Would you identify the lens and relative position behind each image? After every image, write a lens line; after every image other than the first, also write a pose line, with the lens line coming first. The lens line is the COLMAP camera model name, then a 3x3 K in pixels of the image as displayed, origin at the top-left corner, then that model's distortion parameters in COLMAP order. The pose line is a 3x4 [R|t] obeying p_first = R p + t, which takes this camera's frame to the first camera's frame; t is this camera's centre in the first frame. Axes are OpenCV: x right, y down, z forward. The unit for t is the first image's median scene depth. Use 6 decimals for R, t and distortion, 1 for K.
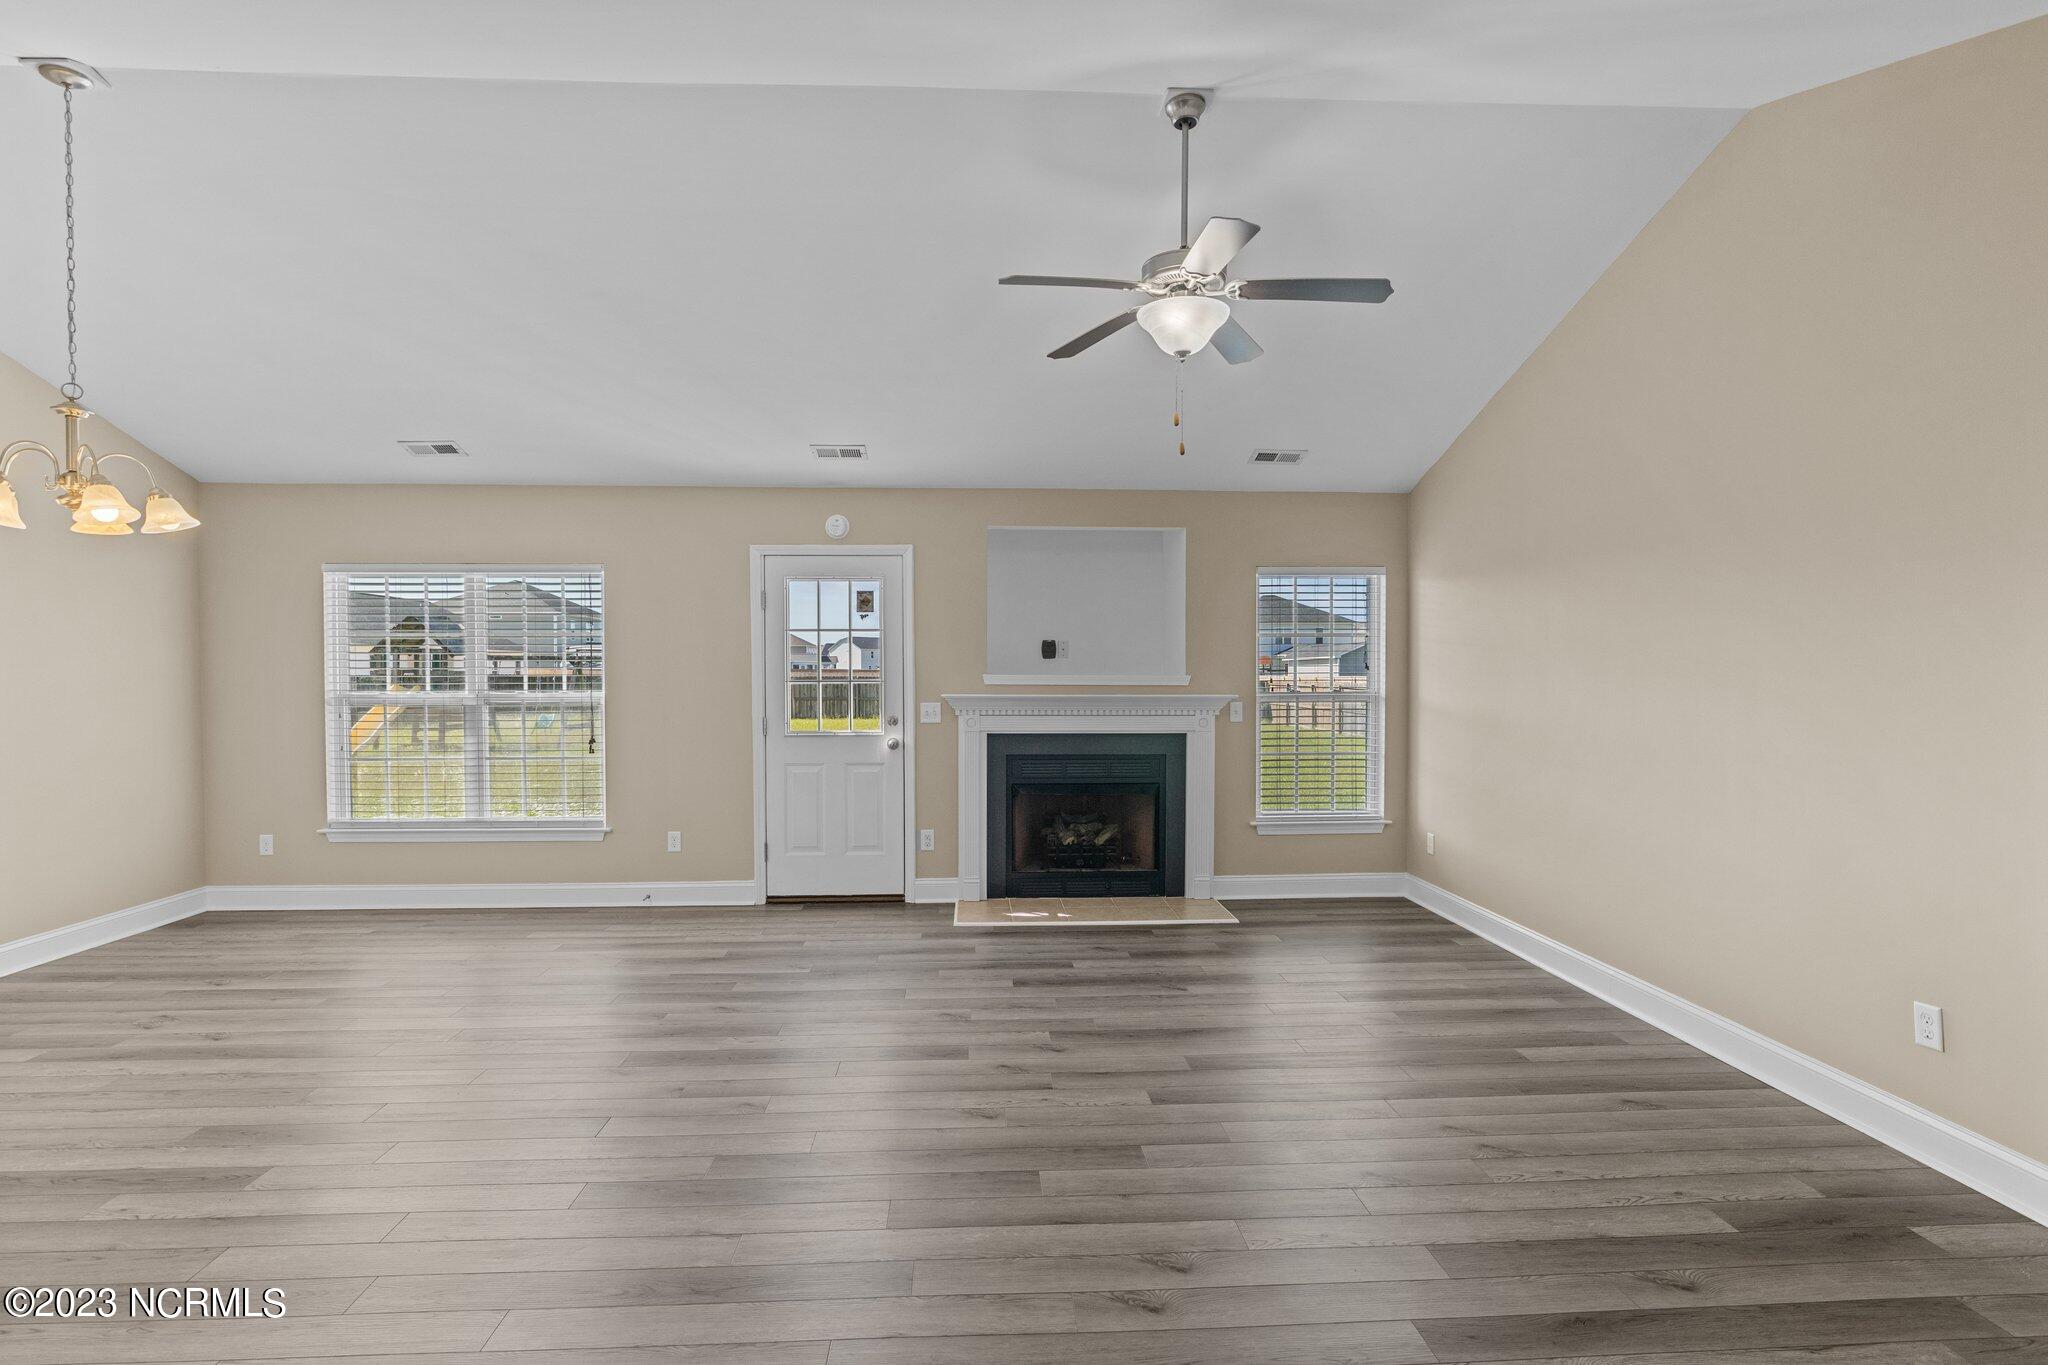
lens RADIAL K [[947.3, 0, 1013.4], [0, 947.3, 688.3], [0, 0, 1]] dist [-0.010067, 0.000993]
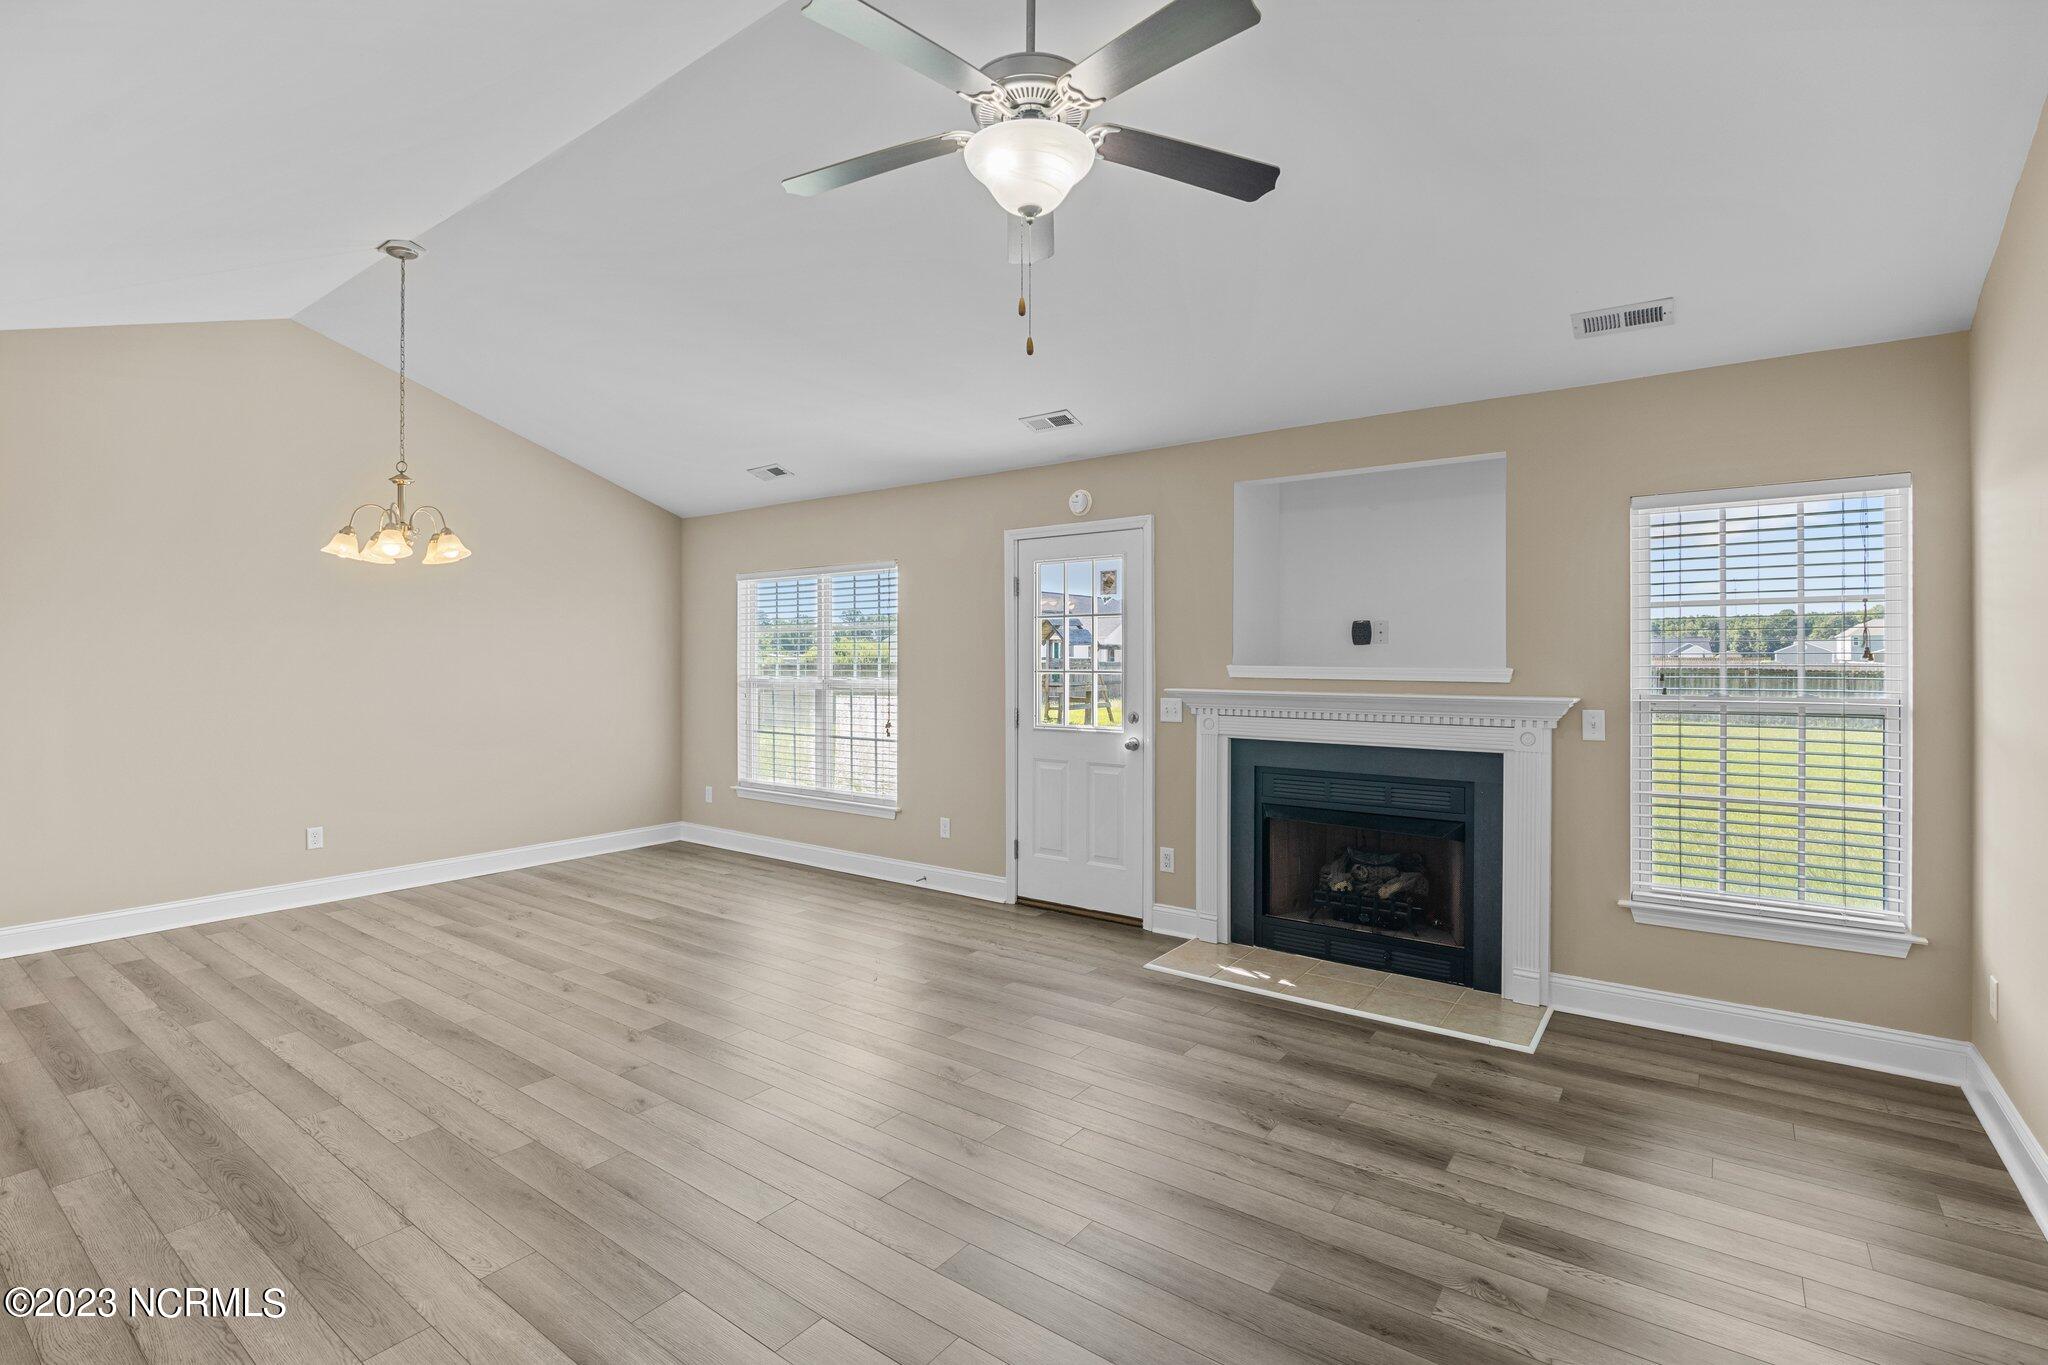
lens RADIAL K [[948.9, 0, 1020.6], [0, 948.9, 655.1], [0, 0, 1]] dist [-0.008713, 0.001118]
pose [[0.772495, -0.001532, -0.635019, 0.352916], [-0.013123, 0.999745, -0.018375, -0.005901], [0.634886, 0.022528, 0.772278, 0.260177]]
